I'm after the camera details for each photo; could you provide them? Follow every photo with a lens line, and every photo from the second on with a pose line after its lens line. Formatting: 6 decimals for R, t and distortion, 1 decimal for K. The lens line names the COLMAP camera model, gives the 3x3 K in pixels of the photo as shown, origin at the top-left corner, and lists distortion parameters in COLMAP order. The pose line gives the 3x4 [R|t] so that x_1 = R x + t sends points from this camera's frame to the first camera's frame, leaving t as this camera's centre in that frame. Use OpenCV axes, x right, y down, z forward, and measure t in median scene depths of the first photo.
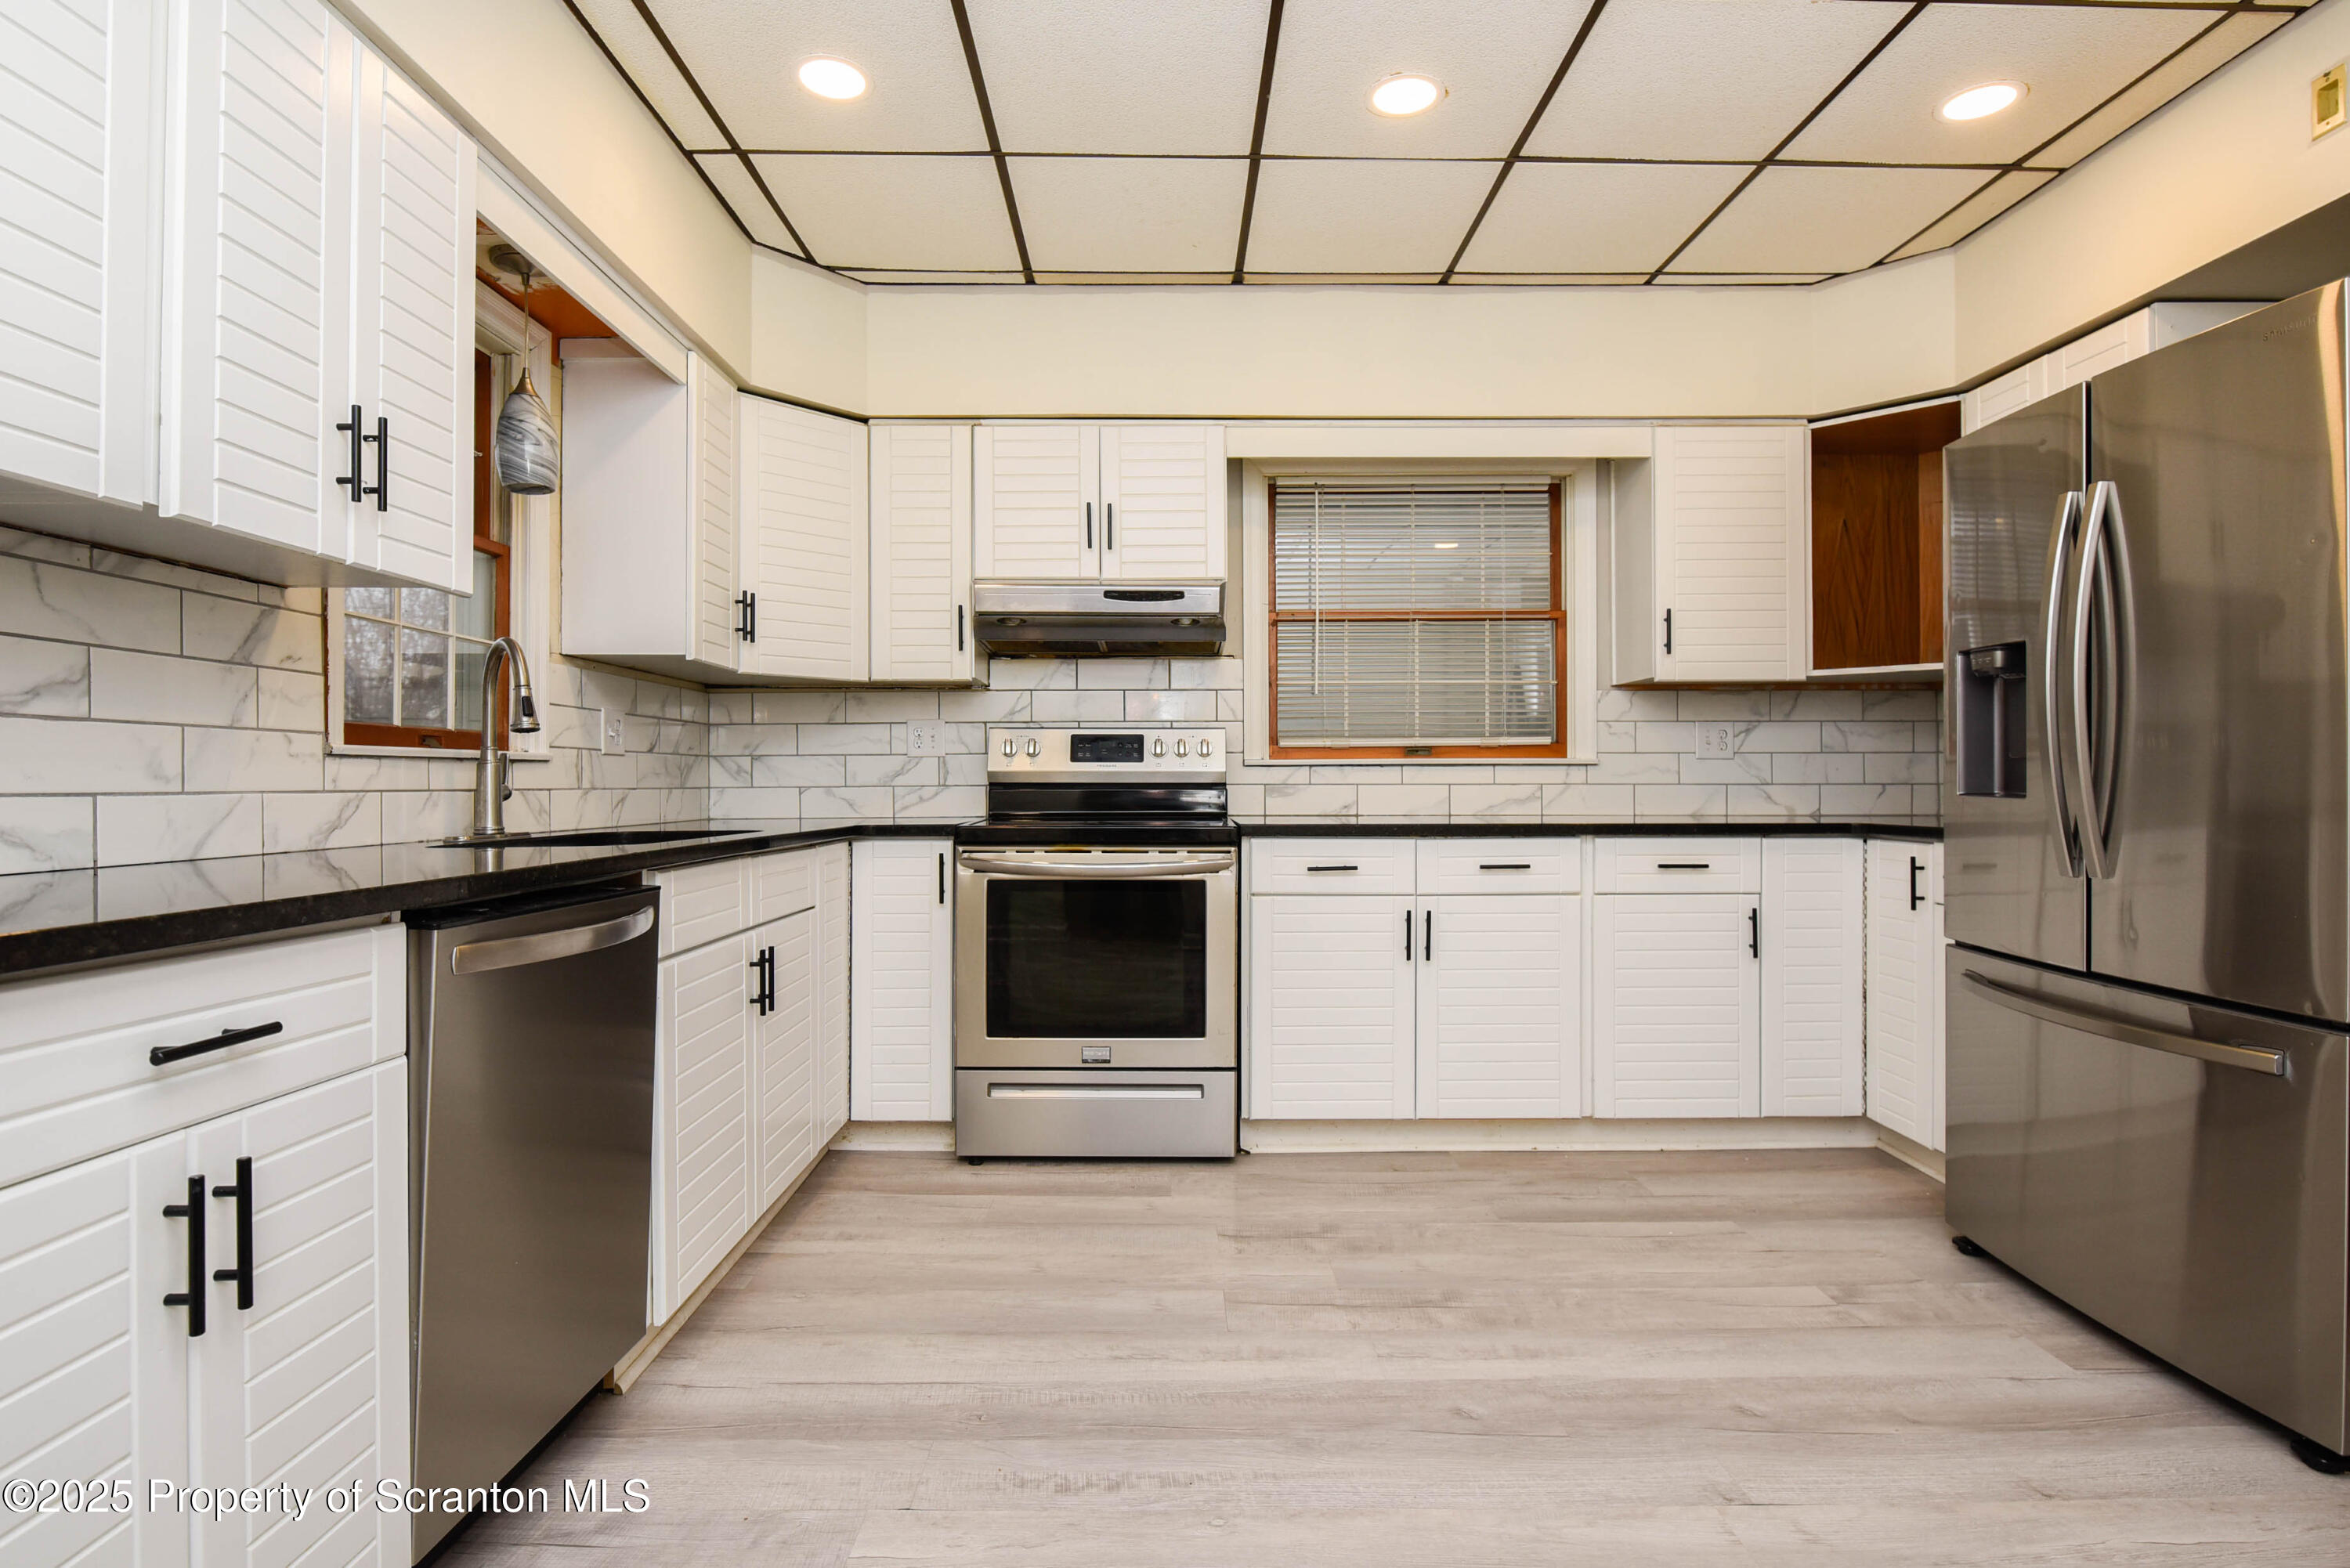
lens RADIAL K [[1160.6, 0, 1179.8], [0, 1160.6, 778.1], [0, 0, 1]] dist [0.002107, -0.007072]
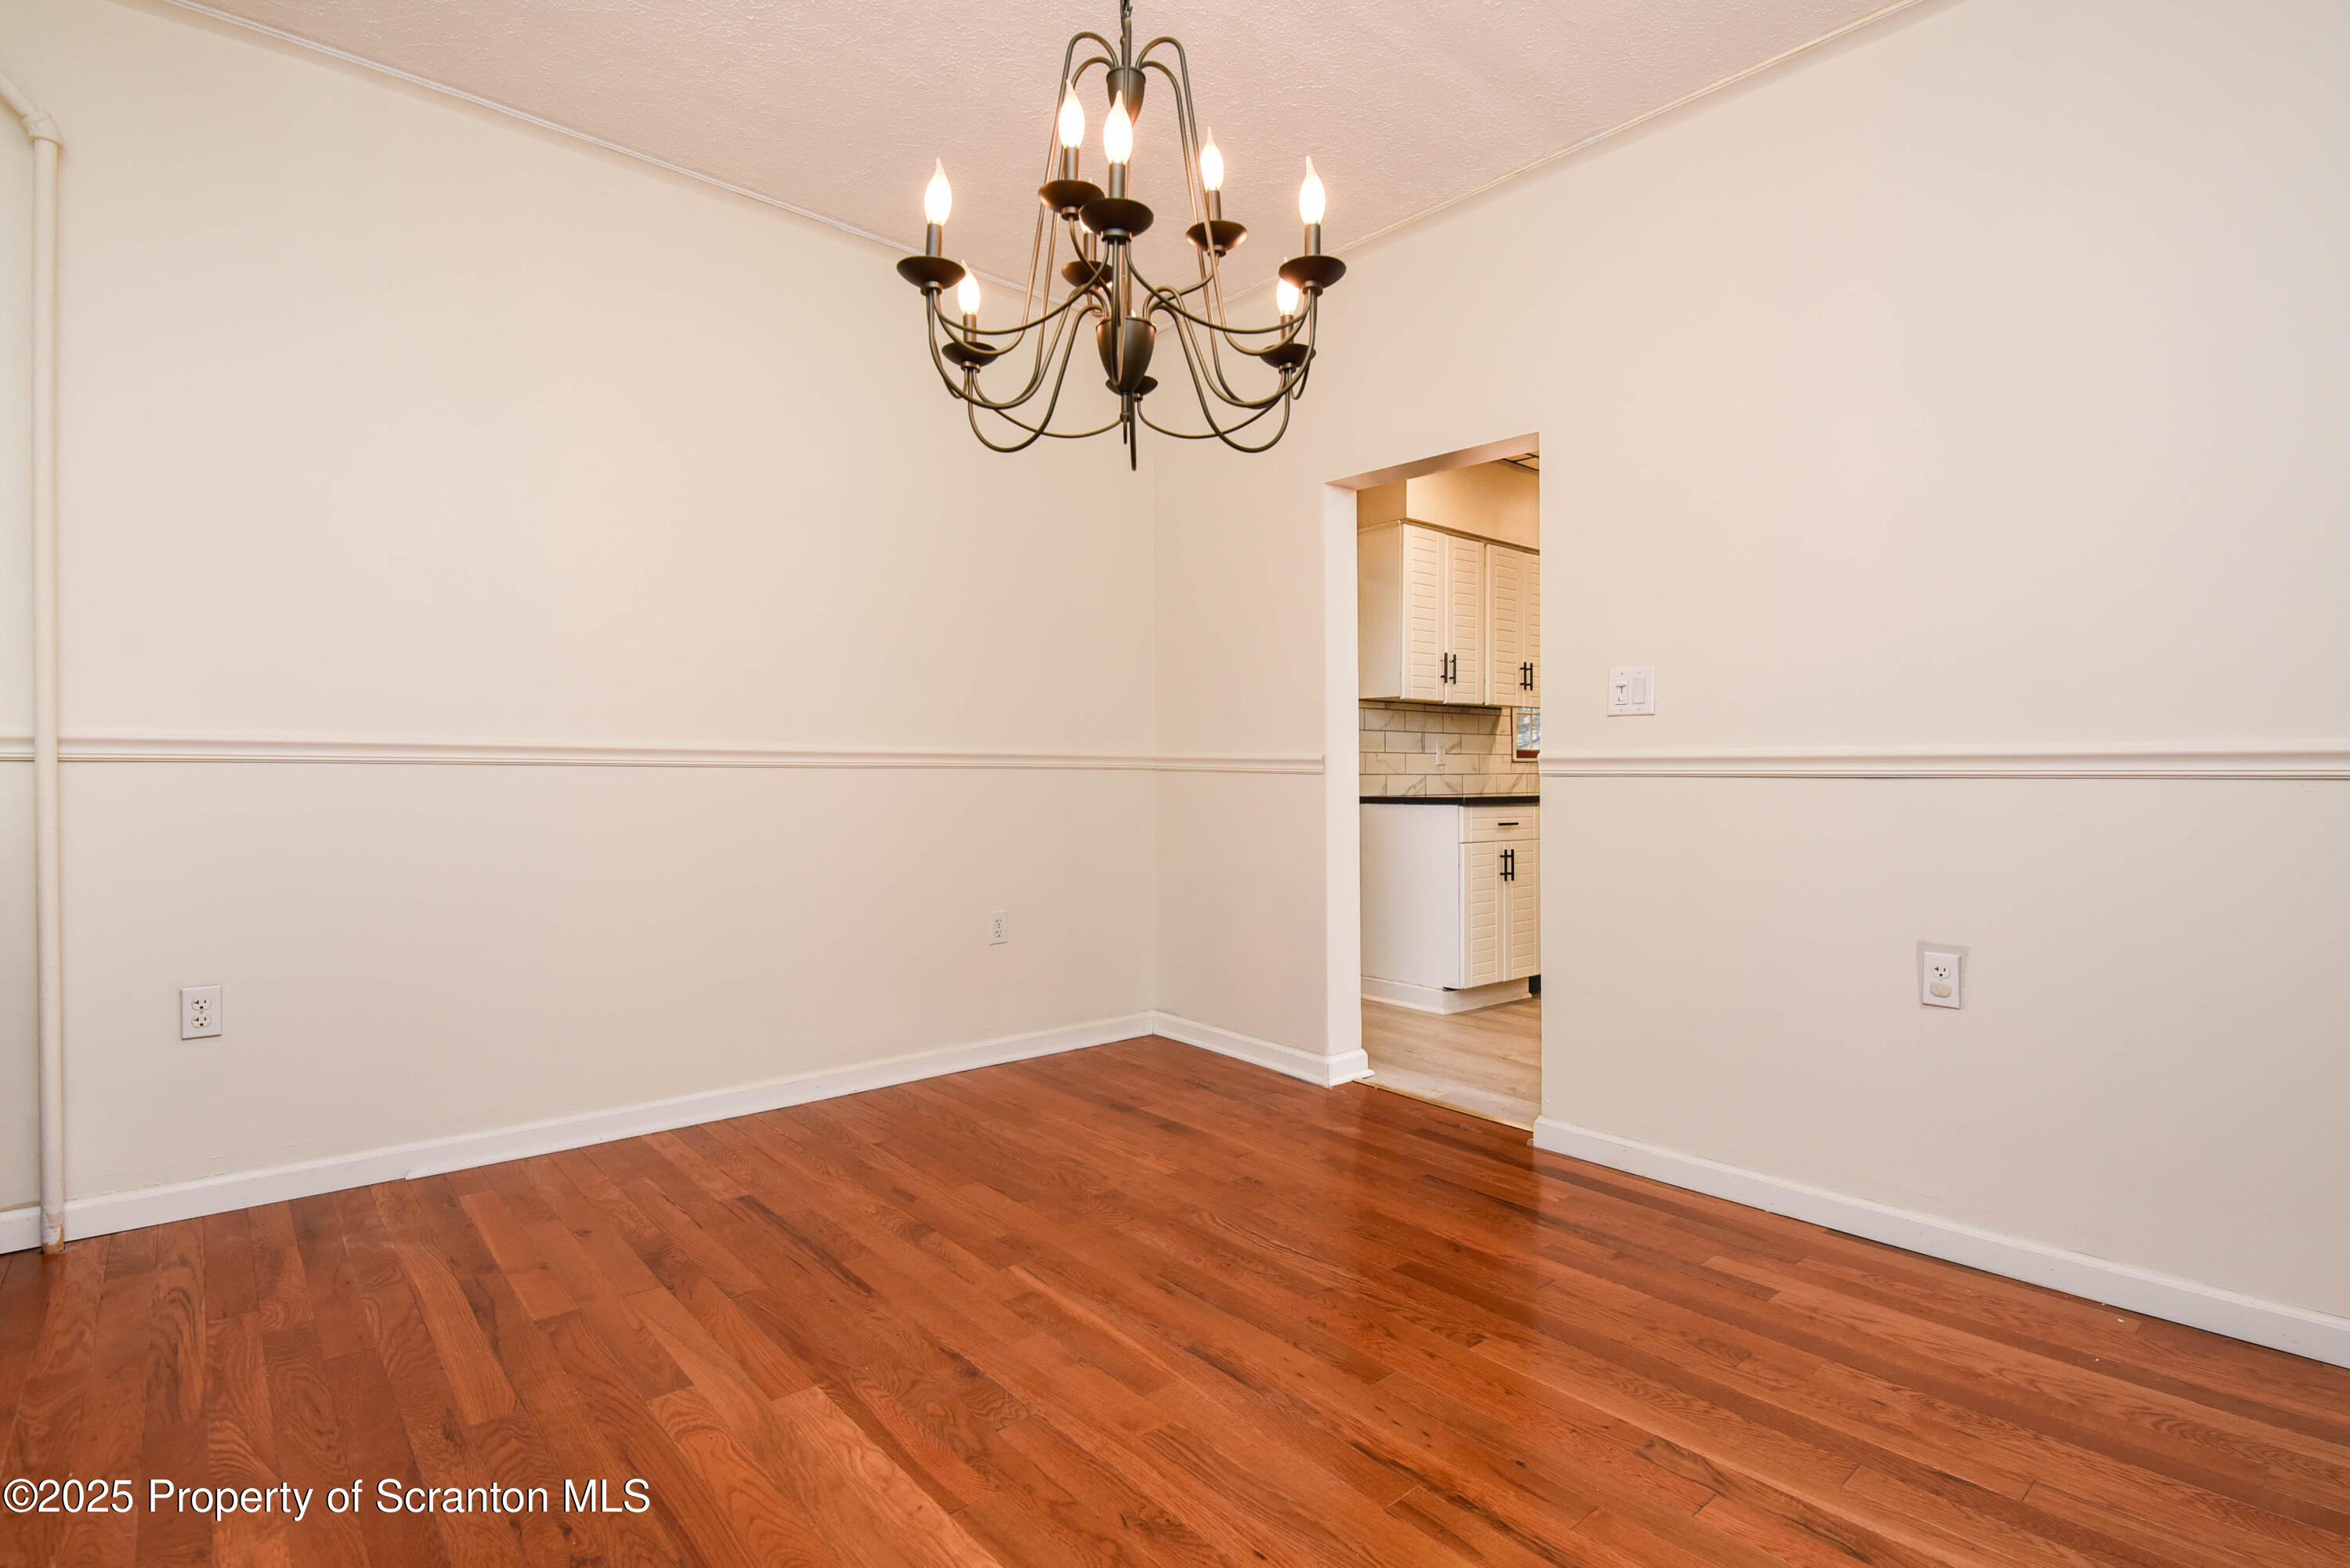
lens RADIAL K [[1148.4, 0, 1185.2], [0, 1148.4, 780.5], [0, 0, 1]] dist [0.003972, -0.010122]
pose [[0.653178, 0.005977, -0.757181, 0.648020], [-0.000135, 0.999970, 0.007776, 0.002517], [0.757204, -0.004977, 0.653159, -1.063010]]
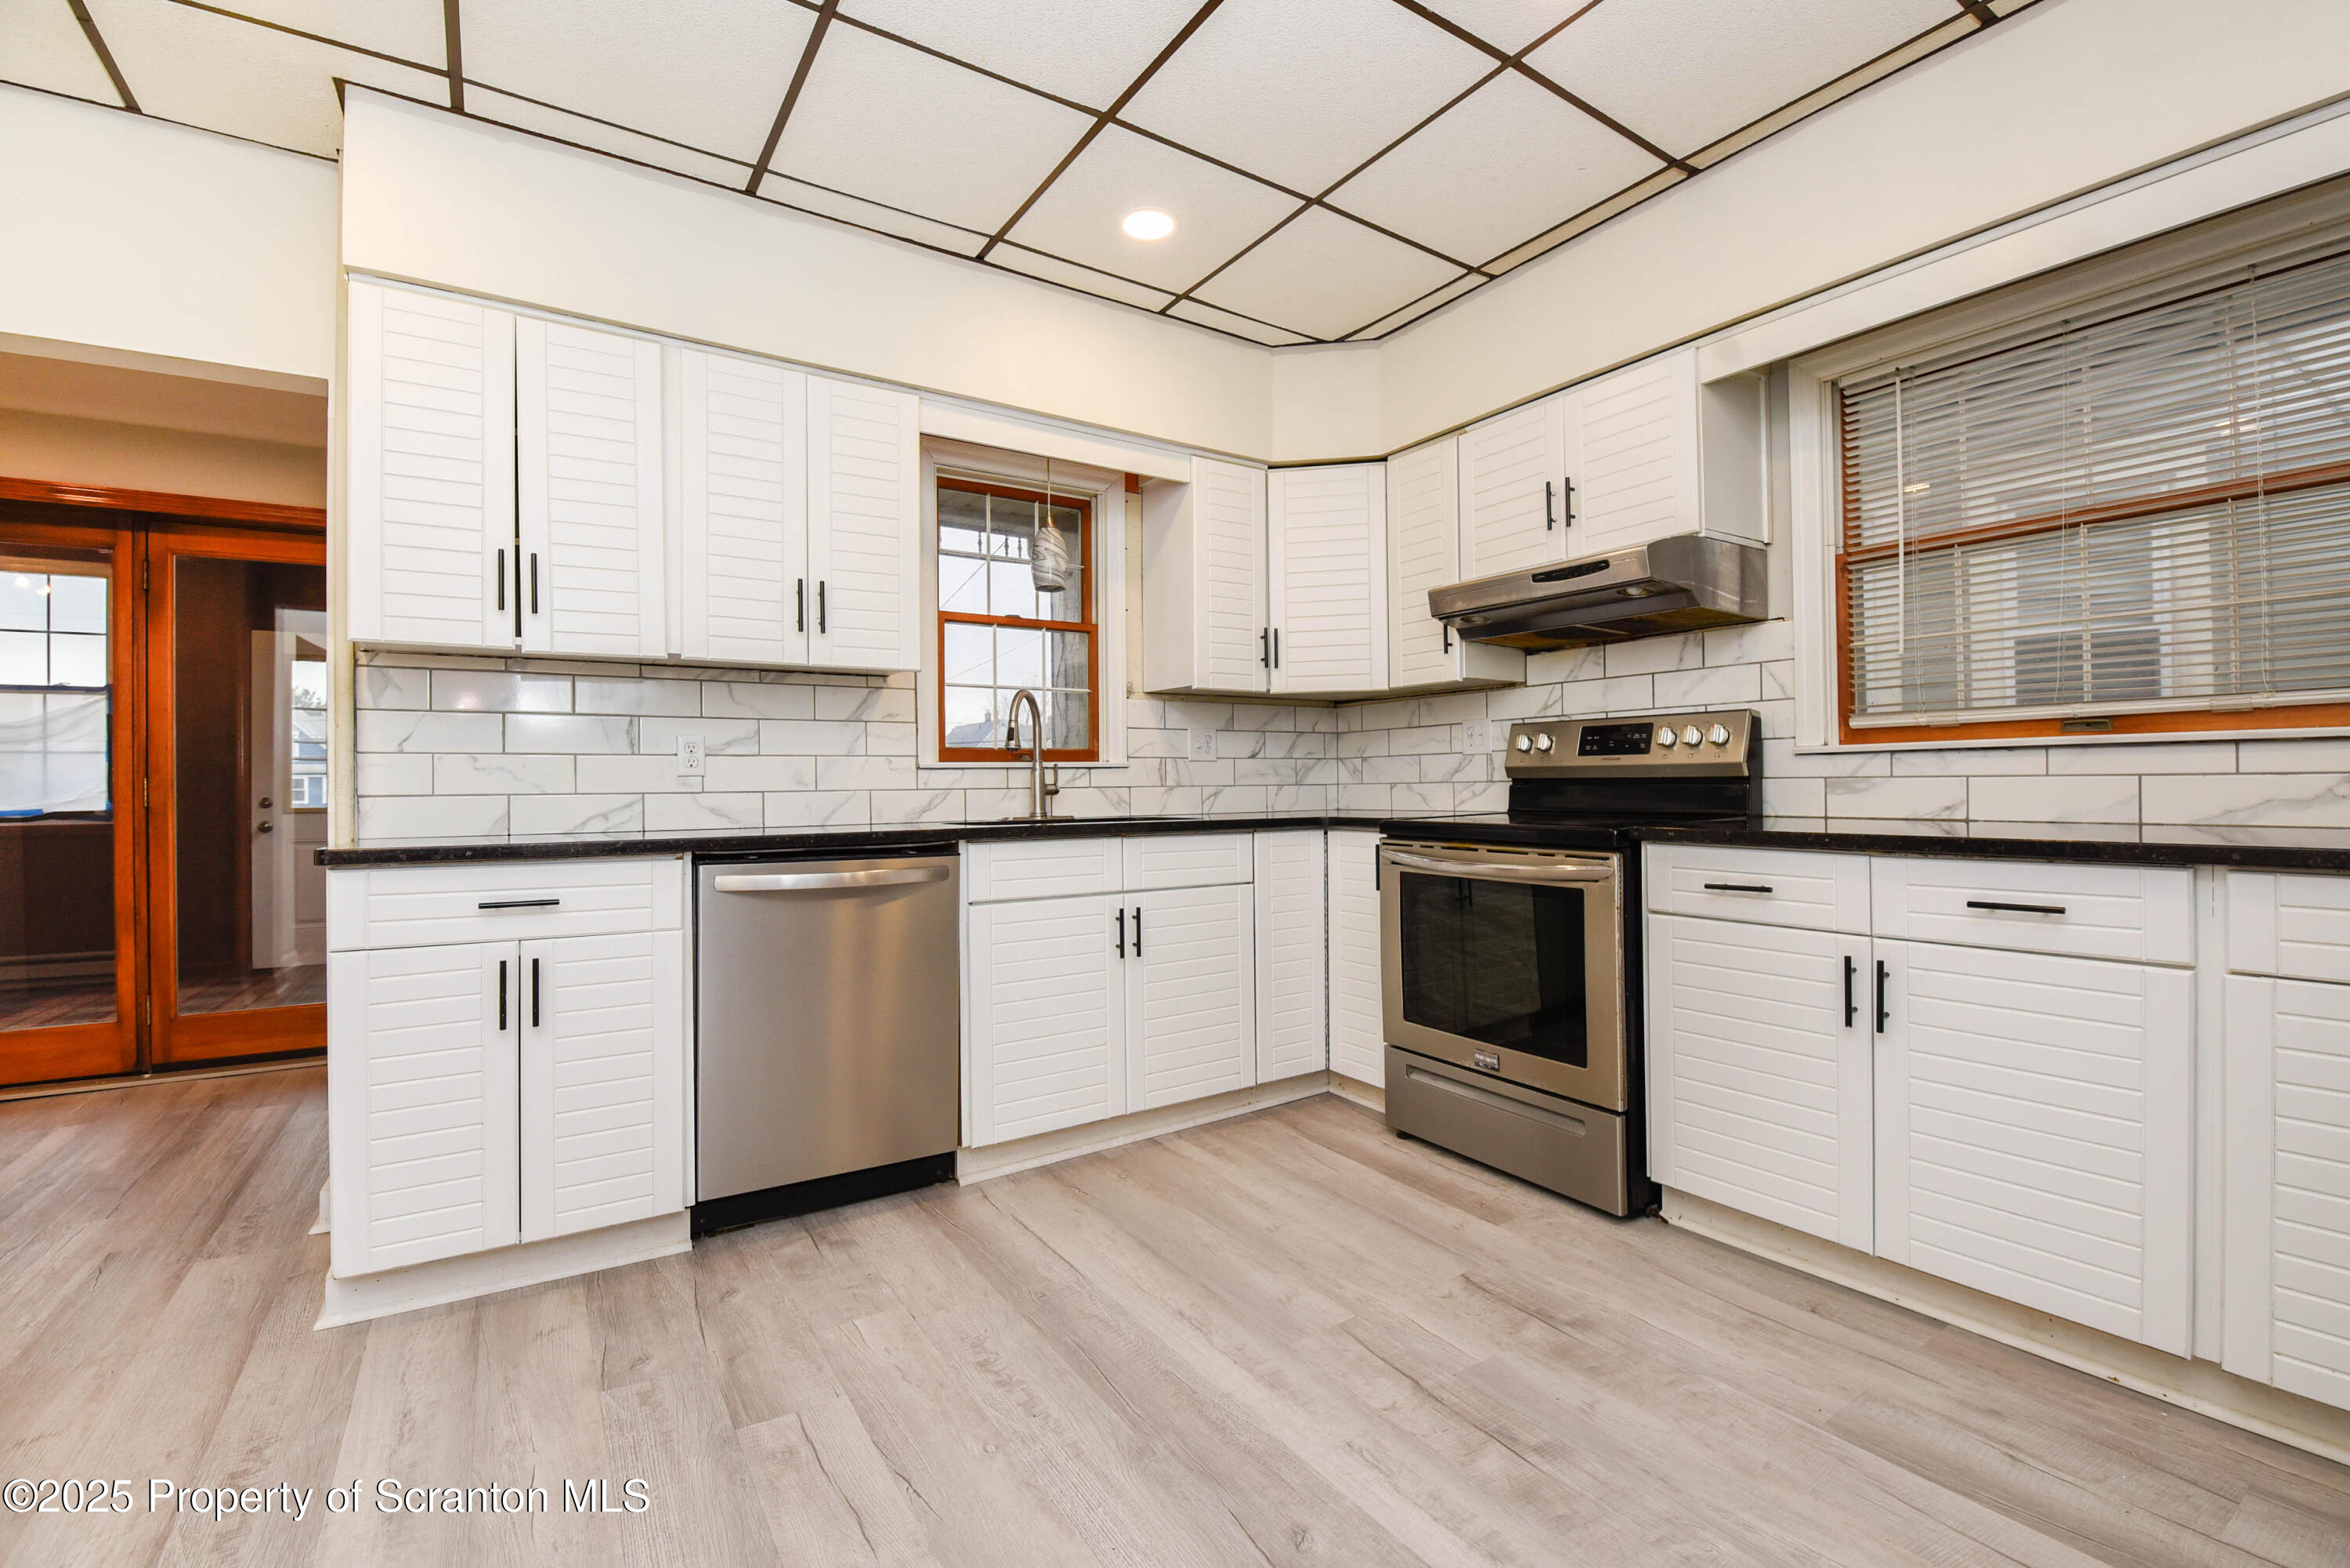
lens RADIAL K [[1008.3, 0, 1187.7], [0, 1008.3, 781.8], [0, 0, 1]] dist [-0.010842, -0.005516]
pose [[0.546667, -0.005022, -0.837335, 0.494327], [0.013335, 0.999907, 0.002709, 0.000867], [0.837244, -0.012646, 0.546683, 0.335347]]
